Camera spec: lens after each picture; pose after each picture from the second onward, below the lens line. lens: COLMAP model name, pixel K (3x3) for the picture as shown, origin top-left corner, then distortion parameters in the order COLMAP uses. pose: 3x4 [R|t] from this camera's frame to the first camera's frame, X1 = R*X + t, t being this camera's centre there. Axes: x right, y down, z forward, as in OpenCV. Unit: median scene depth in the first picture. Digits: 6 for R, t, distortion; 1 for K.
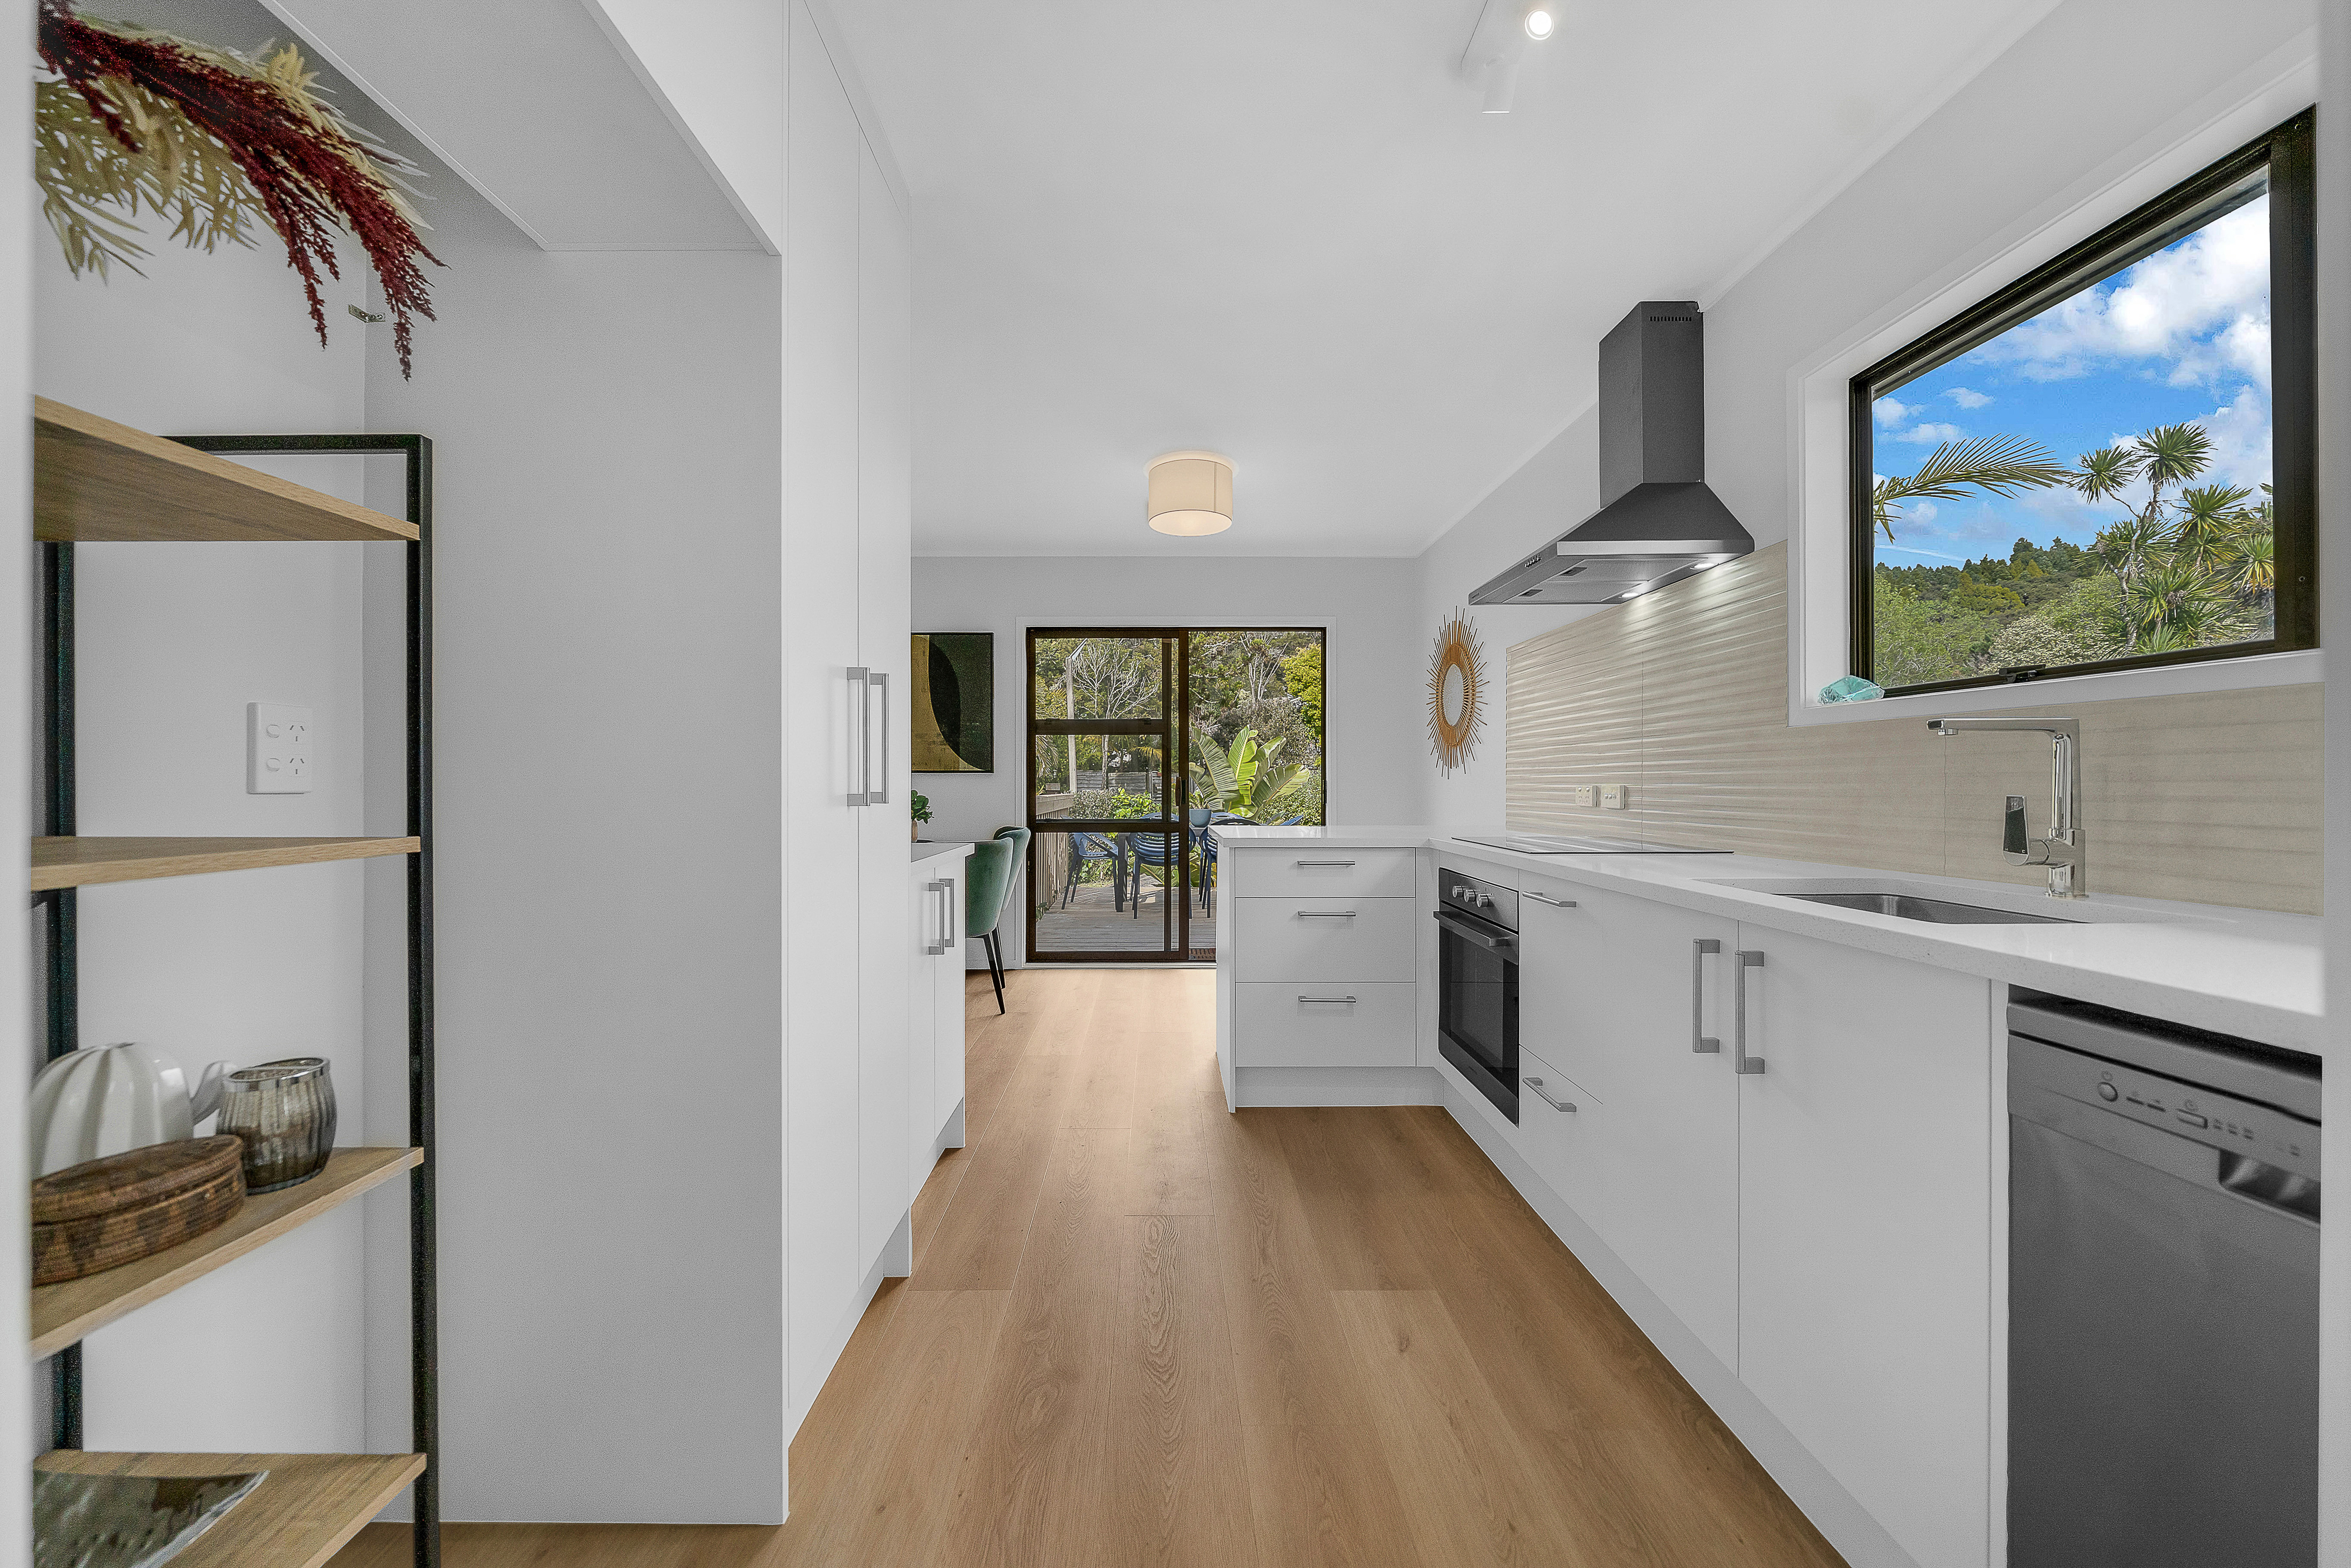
lens RADIAL K [[815.6, 0, 1122.3], [0, 815.6, 790.0], [0, 0, 1]] dist [-0.008511, -0.000149]
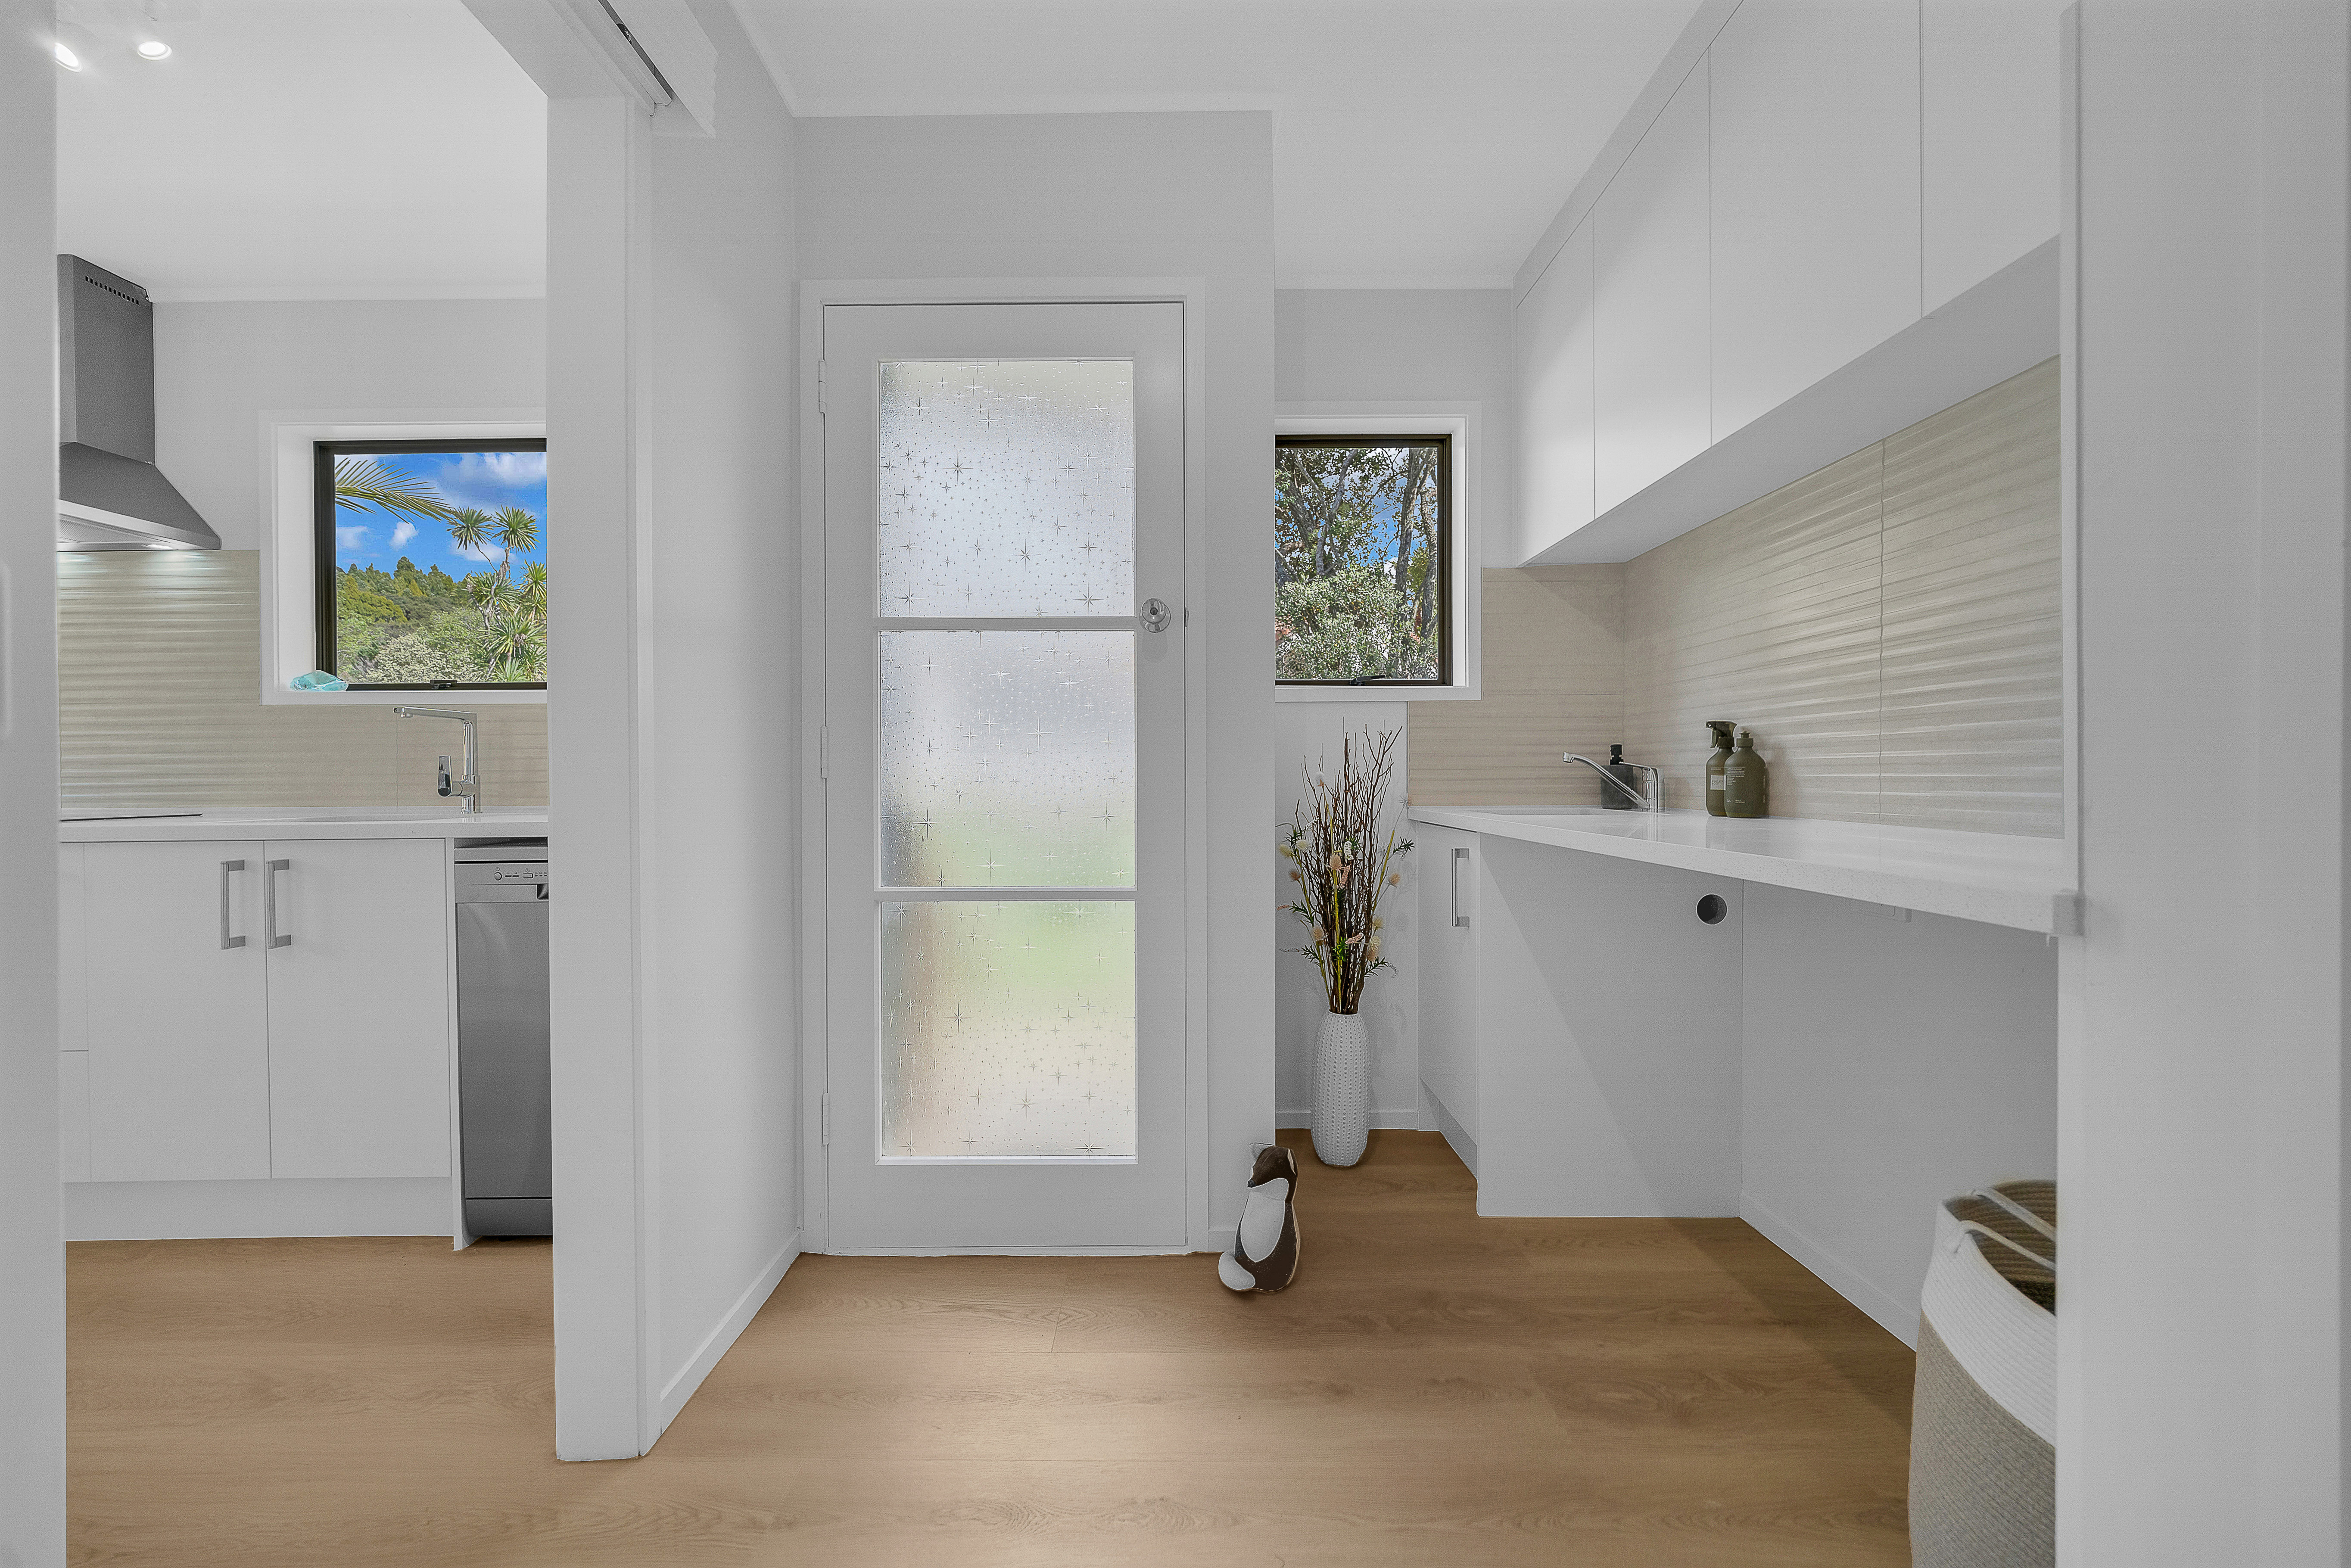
lens RADIAL K [[794.9, 0, 1172.1], [0, 794.9, 782.0], [0, 0, 1]] dist [-0.000519, -0.000186]
pose [[-0.034394, -0.003098, 0.999404, -0.444214], [0.014299, 0.999891, 0.003591, 0.055686], [-0.999306, 0.014414, -0.034346, -0.340461]]
